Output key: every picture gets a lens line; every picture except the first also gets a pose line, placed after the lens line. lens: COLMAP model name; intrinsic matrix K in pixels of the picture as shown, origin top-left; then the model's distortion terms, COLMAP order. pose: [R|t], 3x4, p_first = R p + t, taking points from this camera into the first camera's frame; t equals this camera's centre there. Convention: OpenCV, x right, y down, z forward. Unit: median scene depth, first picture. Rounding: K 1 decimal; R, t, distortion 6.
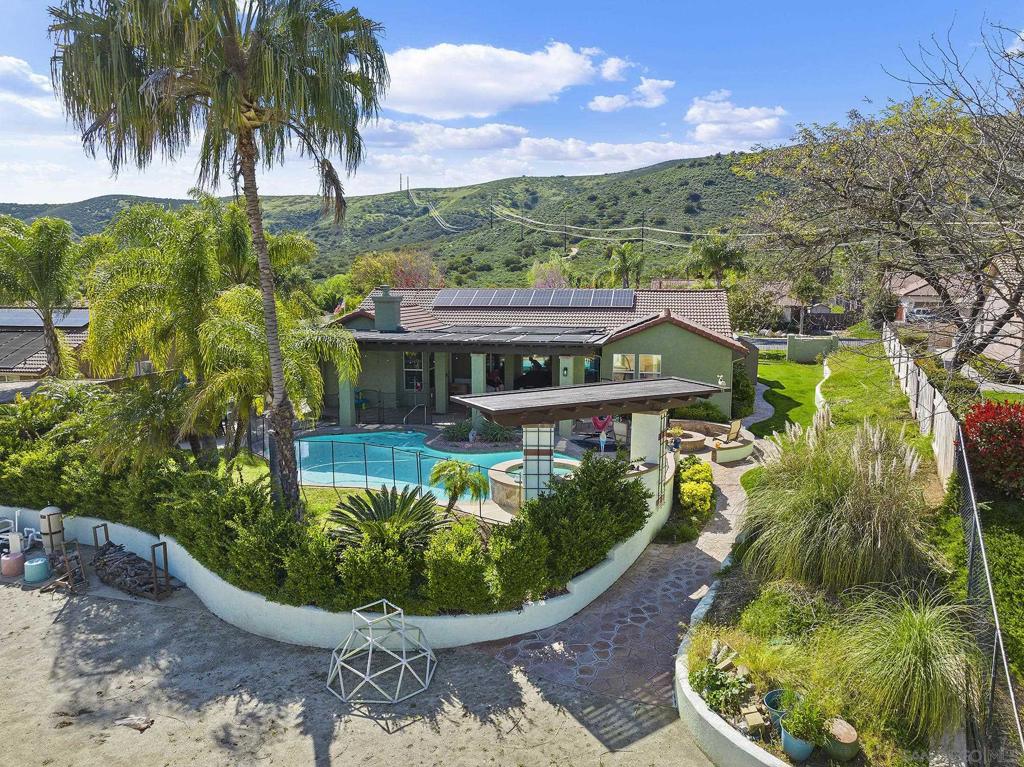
lens RADIAL K [[728.2, 0, 518.4], [0, 728.2, 387.2], [0, 0, 1]] dist [-0.031963, -0.005013]
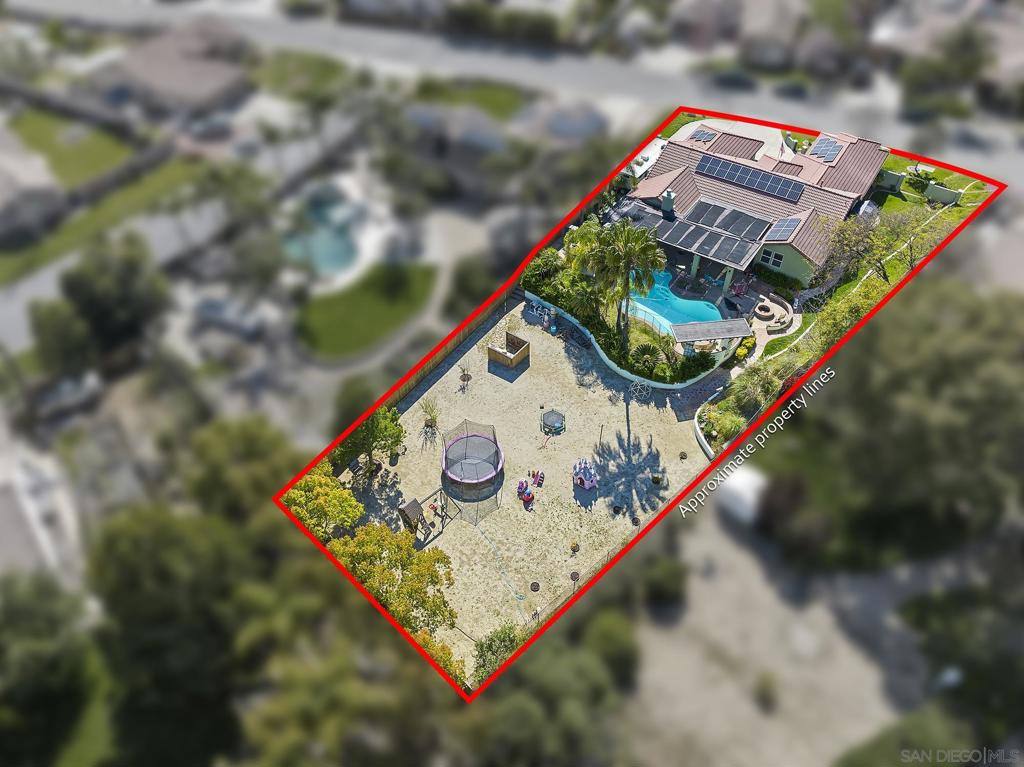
lens RADIAL K [[728.2, 0, 518.4], [0, 728.2, 387.2], [0, 0, 1]] dist [-0.031963, -0.005013]
pose [[0.930466, 0.273656, -0.243608, 0.228651], [-0.069676, 0.784944, 0.615636, -2.545757], [0.359692, -0.555855, 0.749431, -2.895498]]
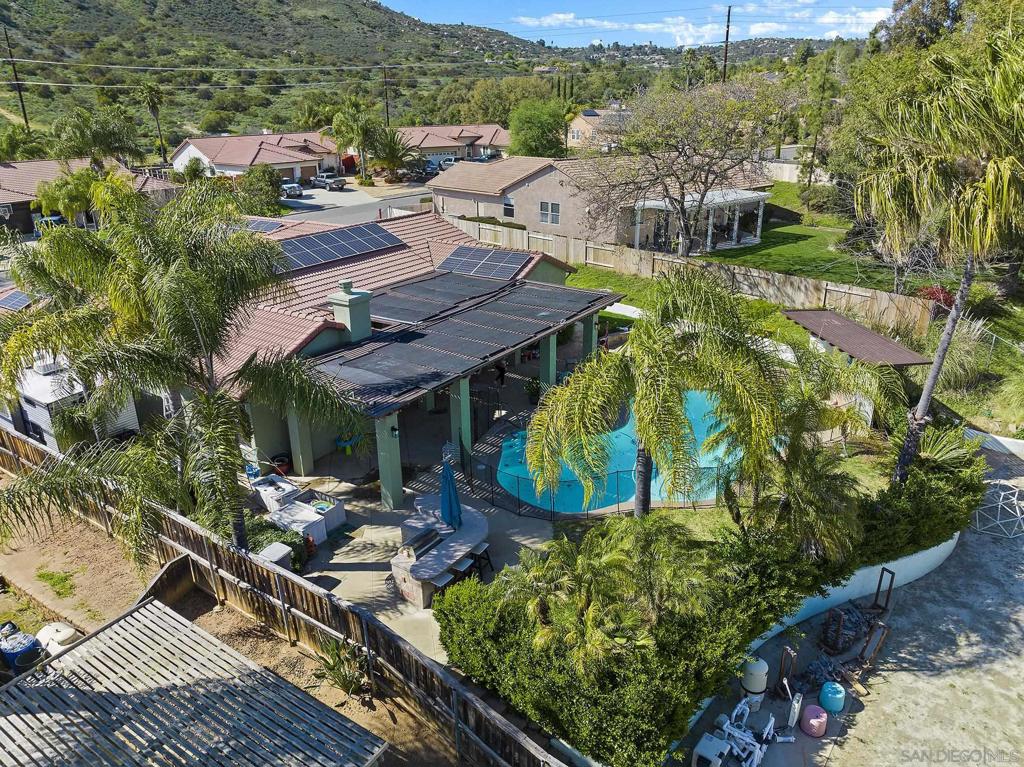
lens RADIAL K [[728.2, 0, 518.4], [0, 728.2, 387.2], [0, 0, 1]] dist [-0.031963, -0.005013]
pose [[0.370667, -0.344319, 0.862583, -2.061524], [0.154094, 0.938669, 0.308474, -0.642378], [-0.915894, 0.018578, 0.400991, 1.360775]]
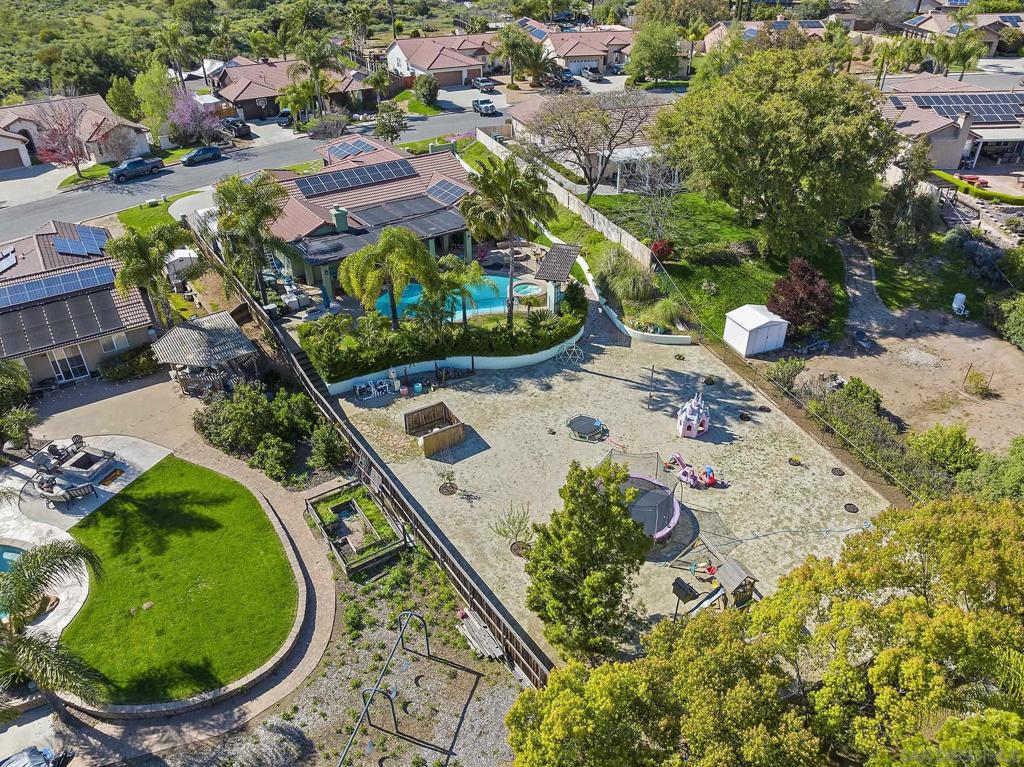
lens RADIAL K [[728.2, 0, 518.4], [0, 728.2, 387.2], [0, 0, 1]] dist [-0.031963, -0.005013]
pose [[0.685796, -0.392097, 0.613143, -2.850360], [0.112140, 0.889336, 0.443290, -1.227448], [-0.719102, -0.235249, 0.653873, -1.390890]]
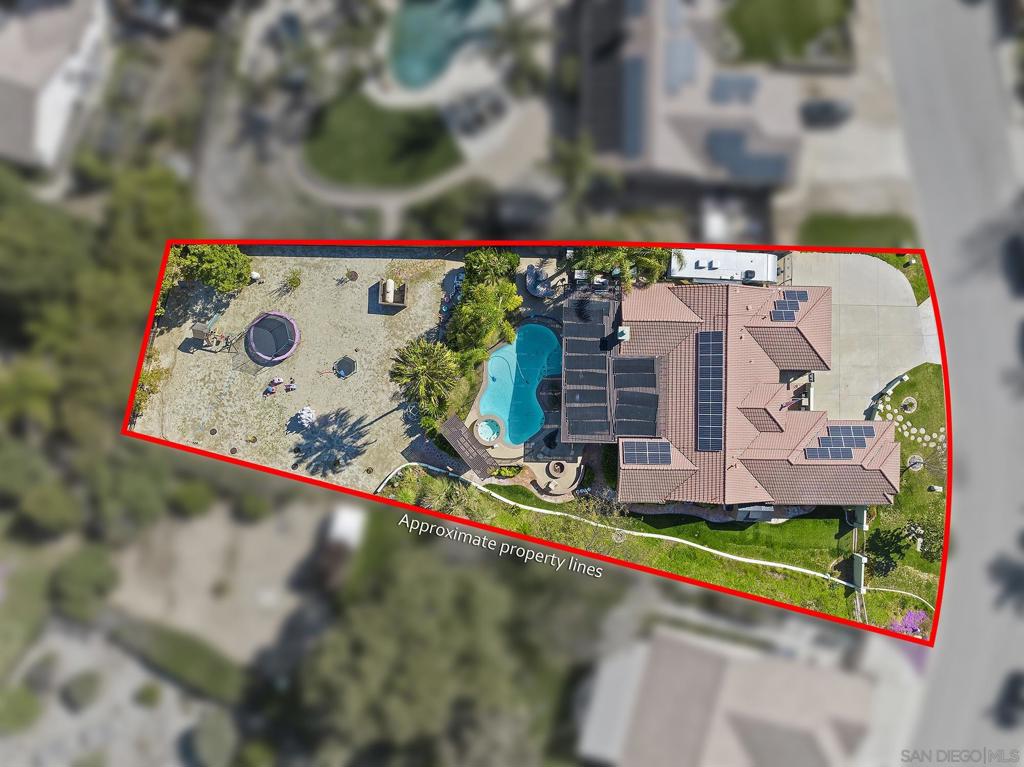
lens RADIAL K [[728.2, 0, 518.4], [0, 728.2, 387.2], [0, 0, 1]] dist [-0.031963, -0.005013]
pose [[0.192642, 0.981239, 0.007637, -0.263509], [-0.160070, 0.023746, 0.986820, -5.368329], [0.968125, -0.191325, 0.161641, 0.904429]]
